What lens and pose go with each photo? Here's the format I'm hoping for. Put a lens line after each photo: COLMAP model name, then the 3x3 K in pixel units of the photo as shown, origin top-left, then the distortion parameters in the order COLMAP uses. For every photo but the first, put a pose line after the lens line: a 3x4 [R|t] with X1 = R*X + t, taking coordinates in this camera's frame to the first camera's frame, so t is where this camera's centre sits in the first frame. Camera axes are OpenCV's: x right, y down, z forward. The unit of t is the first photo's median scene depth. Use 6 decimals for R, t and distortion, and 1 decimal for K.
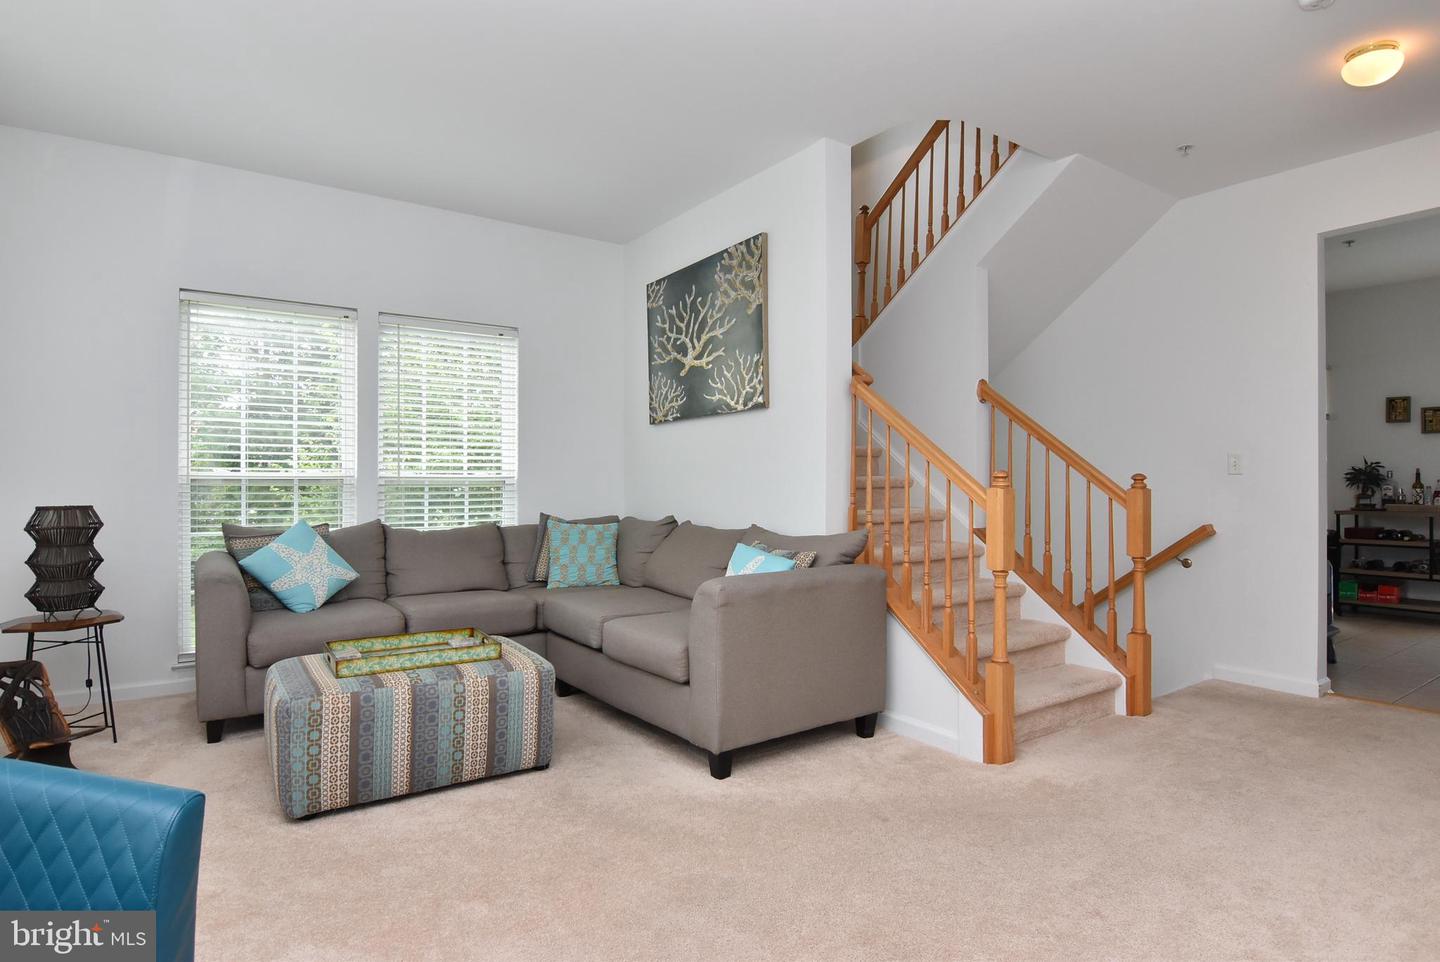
lens RADIAL K [[769.8, 0, 724.2], [0, 769.8, 480.1], [0, 0, 1]] dist [-0.011867, -0.006565]
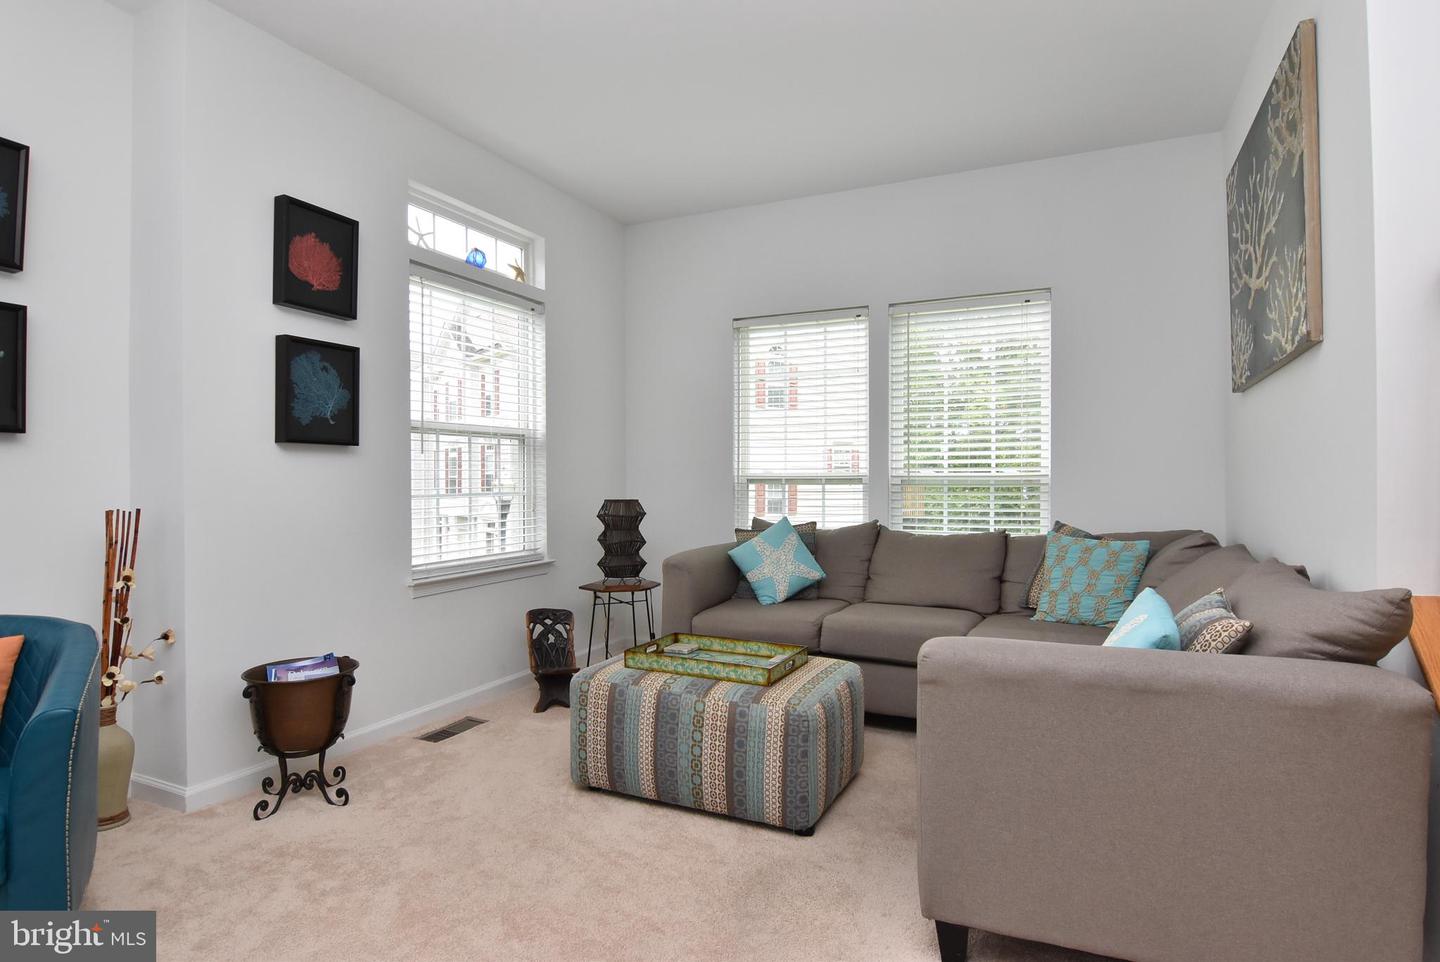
lens RADIAL K [[769.8, 0, 726.4], [0, 769.8, 479.2], [0, 0, 1]] dist [-0.011867, -0.006565]
pose [[0.496394, -0.002951, -0.868092, 0.374220], [0.002553, 0.999995, -0.001940, 0.001827], [0.868093, -0.001254, 0.496399, 0.460253]]
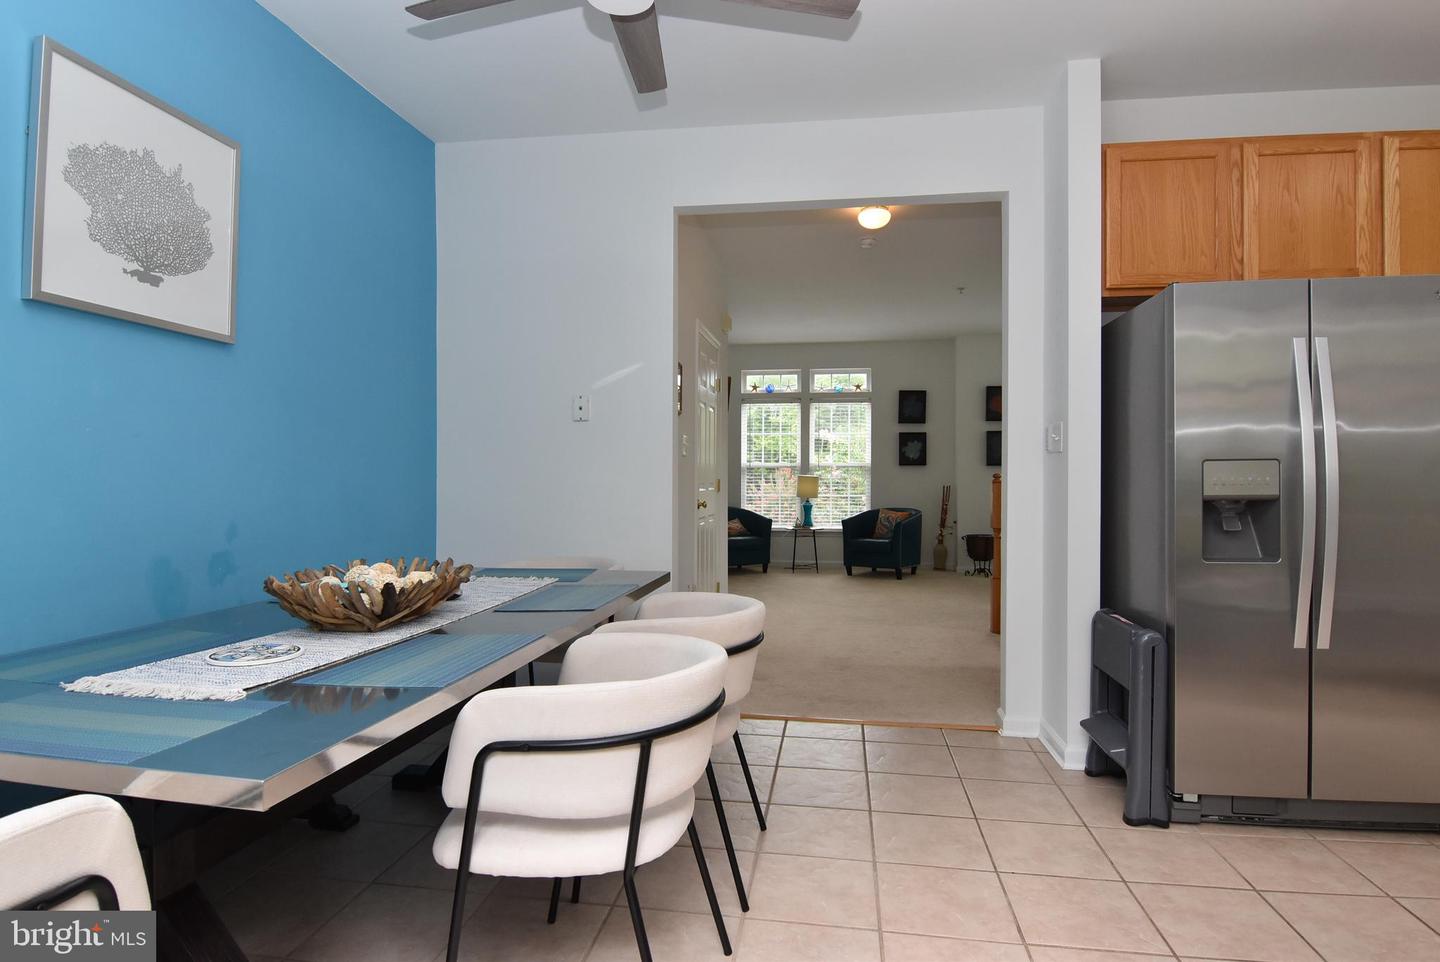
lens RADIAL K [[769.8, 0, 721.1], [0, 769.8, 475.7], [0, 0, 1]] dist [-0.011867, -0.006565]
pose [[-0.705470, -0.001774, -0.708738, 1.915909], [-0.001318, 0.999998, -0.001191, -0.002285], [0.708739, 0.000094, -0.705471, 1.669191]]
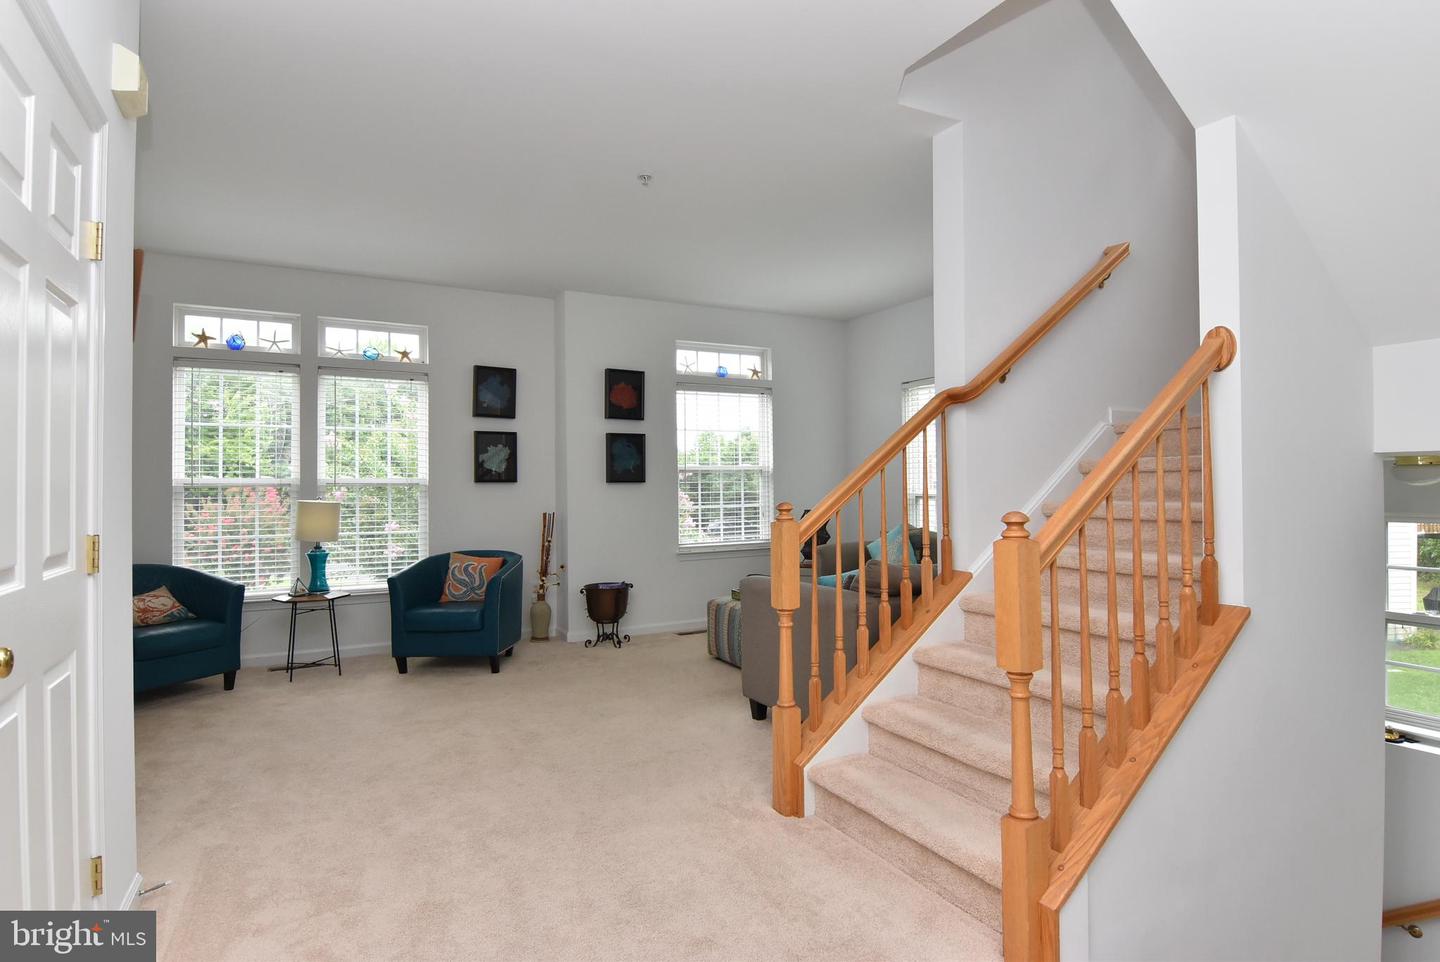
lens RADIAL K [[769.8, 0, 731.5], [0, 769.8, 481.1], [0, 0, 1]] dist [-0.011867, -0.006565]
pose [[-0.117081, -0.009463, -0.993077, 1.184127], [0.009689, 0.999896, -0.010670, -0.022546], [0.993075, -0.010871, -0.116977, 0.959416]]
